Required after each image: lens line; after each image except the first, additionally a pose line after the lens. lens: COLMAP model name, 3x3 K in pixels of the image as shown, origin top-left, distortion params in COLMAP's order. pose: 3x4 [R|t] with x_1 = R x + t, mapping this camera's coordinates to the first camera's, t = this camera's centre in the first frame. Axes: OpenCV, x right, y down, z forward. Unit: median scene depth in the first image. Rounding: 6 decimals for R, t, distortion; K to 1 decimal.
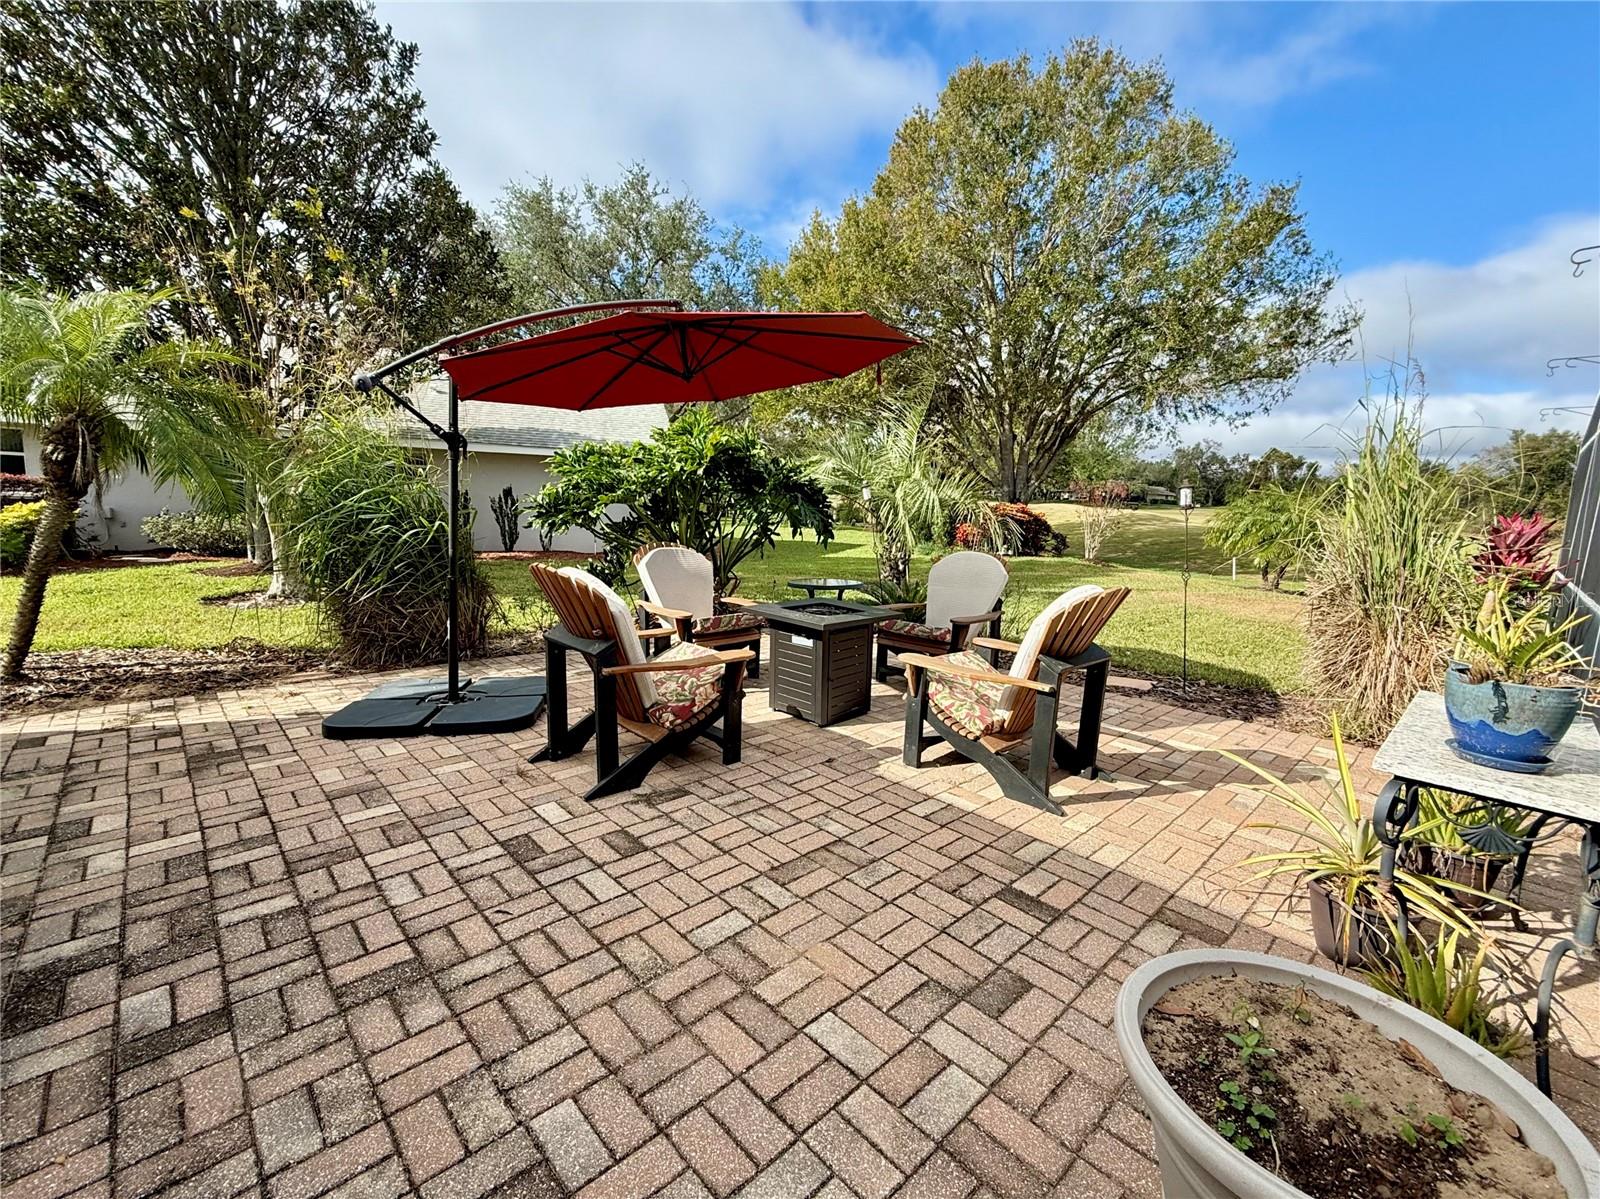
lens RADIAL K [[633.4, 0, 800.0], [0, 633.4, 599.5], [0, 0, 1]] dist [0.001496, 0.000459]
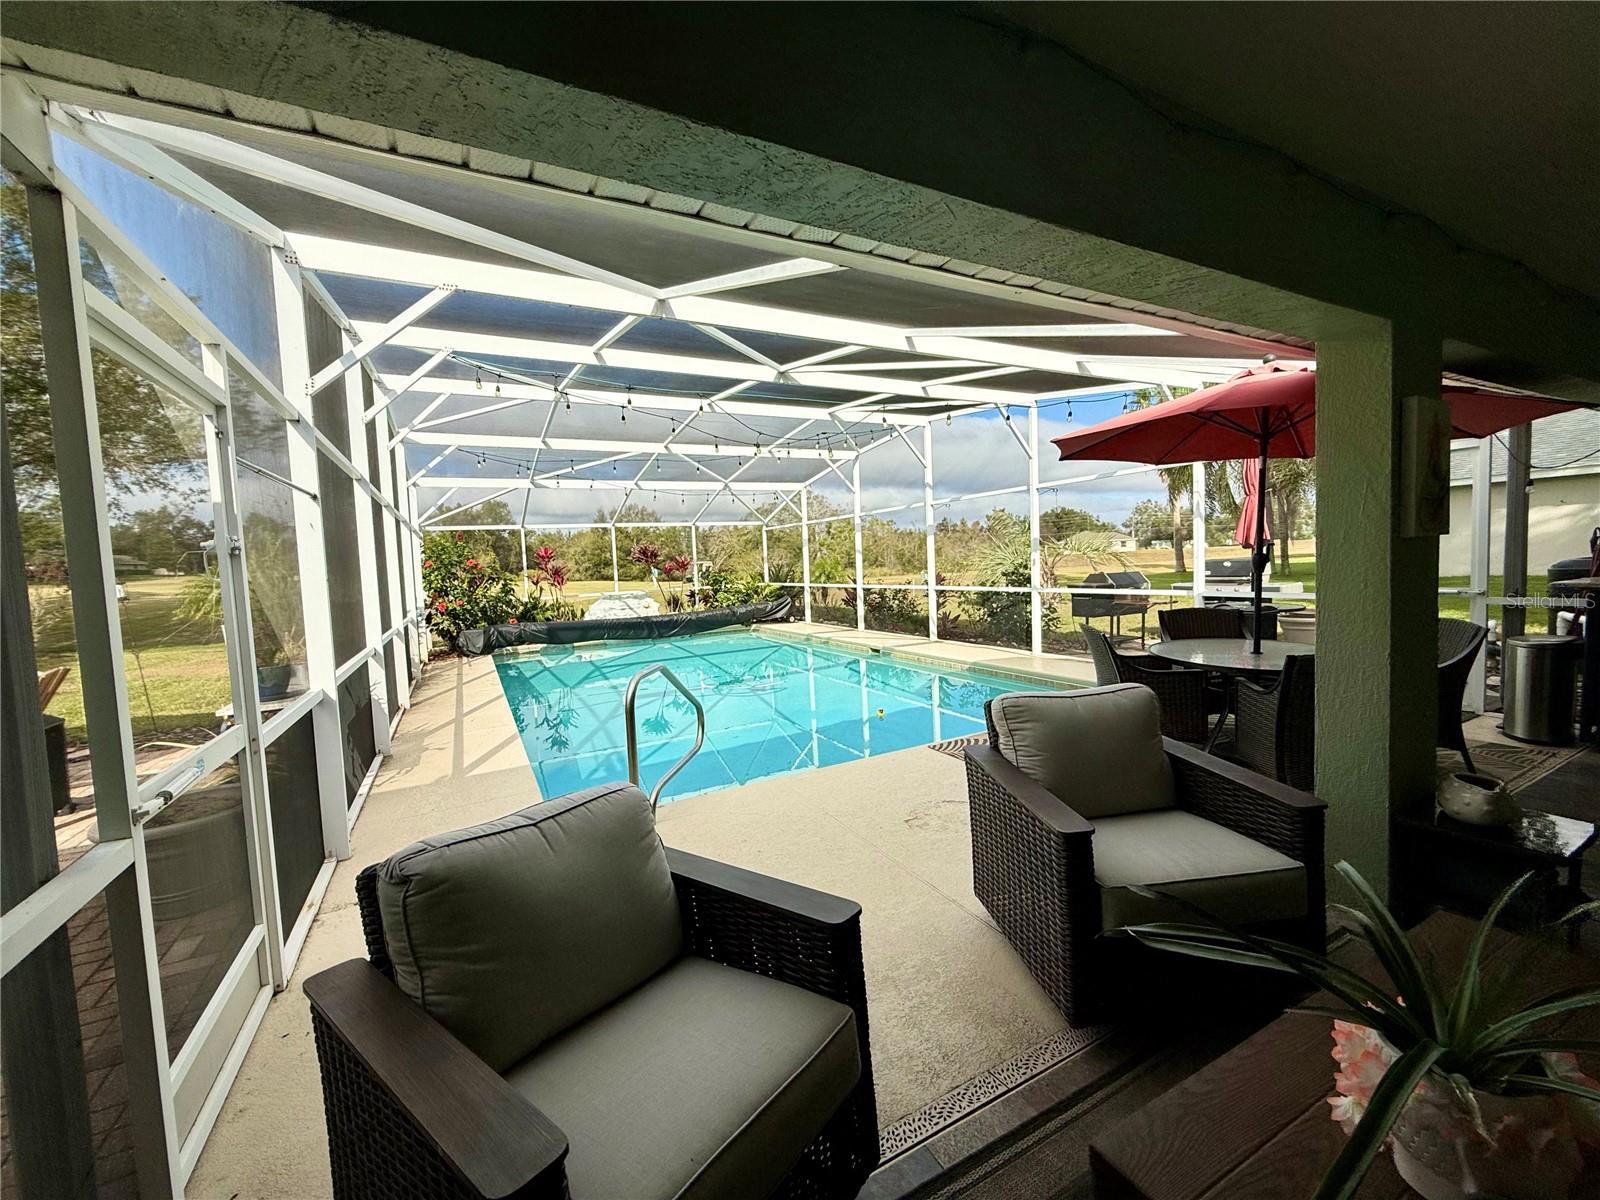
lens RADIAL K [[633.4, 0, 800.0], [0, 633.4, 600.0], [0, 0, 1]] dist [0.001496, 0.000459]
pose [[0.247734, -0.111281, 0.962416, -0.086424], [0.194379, 0.978892, 0.063152, 0.013278], [-0.949128, 0.171429, 0.264136, -0.194630]]
